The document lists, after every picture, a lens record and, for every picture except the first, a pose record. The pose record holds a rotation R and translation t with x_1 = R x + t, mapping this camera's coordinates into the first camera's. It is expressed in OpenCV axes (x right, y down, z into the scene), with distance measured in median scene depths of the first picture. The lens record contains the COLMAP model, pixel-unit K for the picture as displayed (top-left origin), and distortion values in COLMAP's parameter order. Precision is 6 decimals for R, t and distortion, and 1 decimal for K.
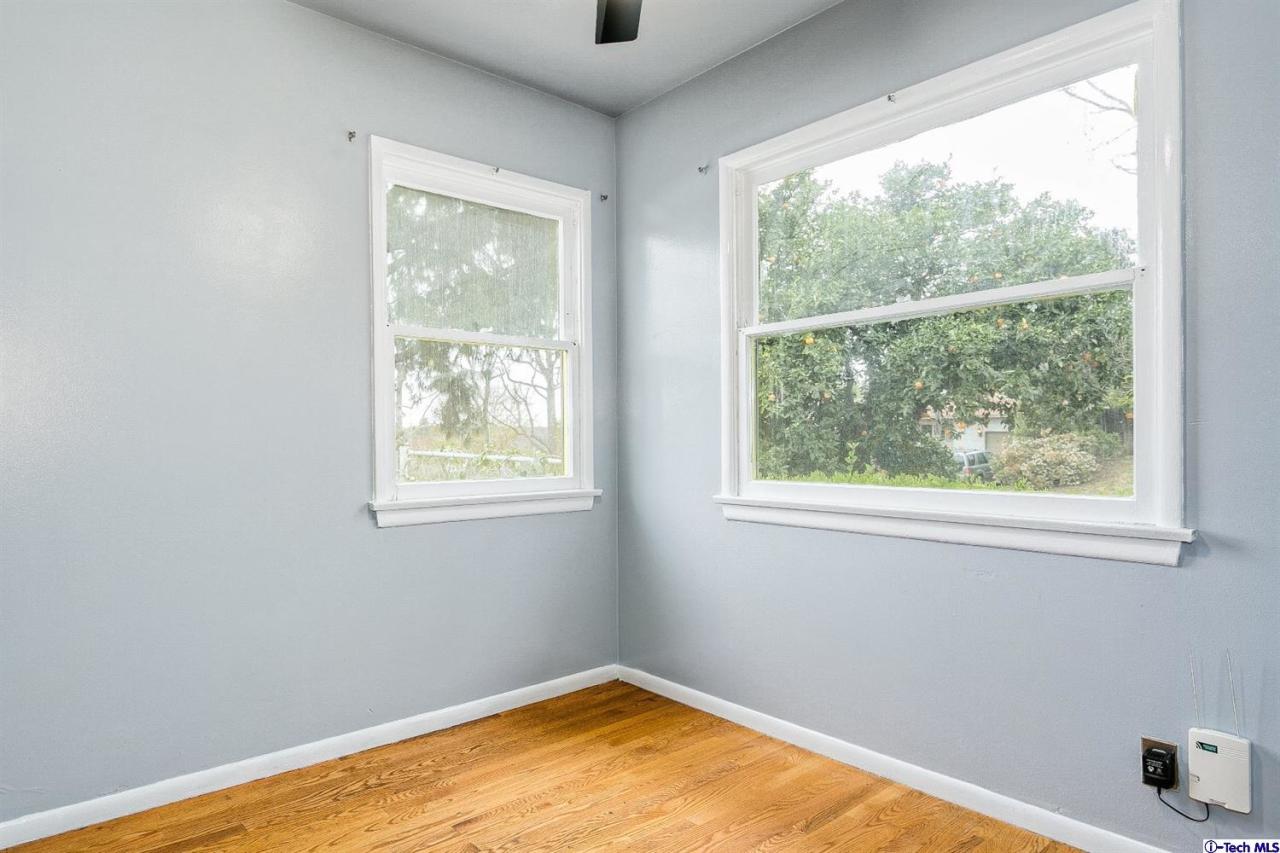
lens RADIAL K [[736.4, 0, 535.1], [0, 736.4, 442.1], [0, 0, 1]] dist [0.001100, -0.001110]
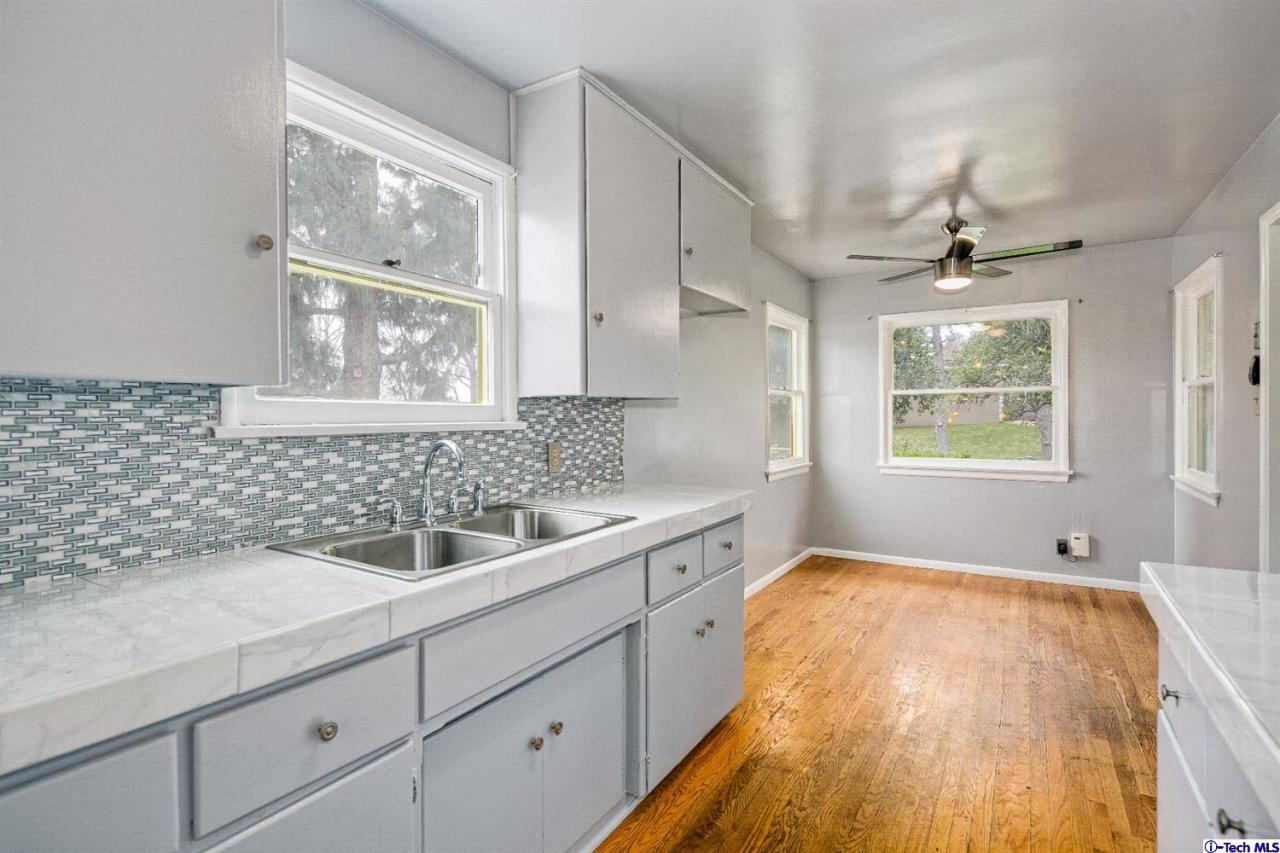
lens RADIAL K [[617.4, 0, 637.8], [0, 617.4, 417.6], [0, 0, 1]] dist [0.001100, -0.000371]
pose [[0.937551, 0.001375, 0.347844, -1.389076], [0.000457, 0.999986, -0.005184, -0.076448], [-0.347847, 0.005019, 0.937538, -0.657722]]
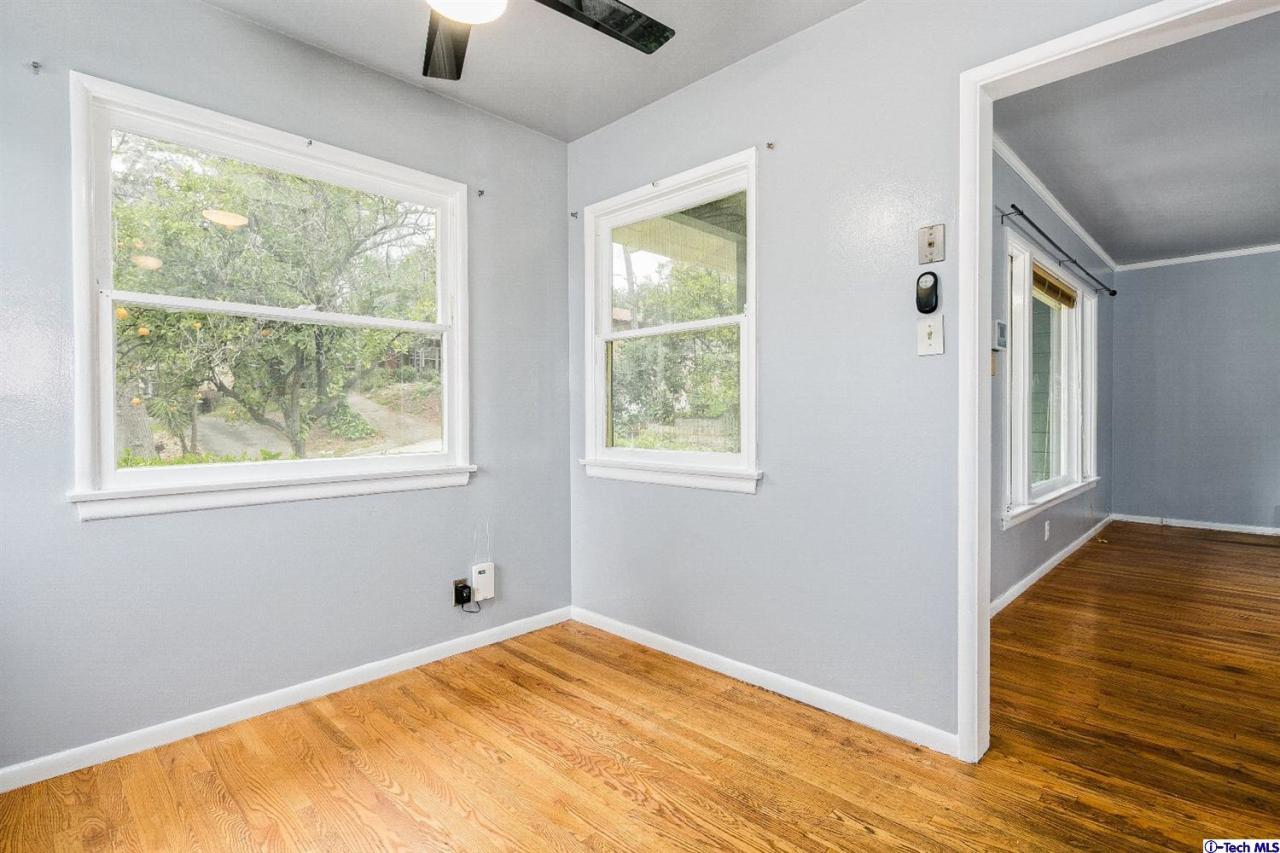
lens RADIAL K [[617.4, 0, 632.7], [0, 617.4, 421.8], [0, 0, 1]] dist [0.001100, -0.000371]
pose [[-0.133440, -0.004466, 0.991047, -0.614473], [0.009988, 0.999933, 0.005851, -0.001420], [-0.991007, 0.010679, -0.133387, 0.617960]]
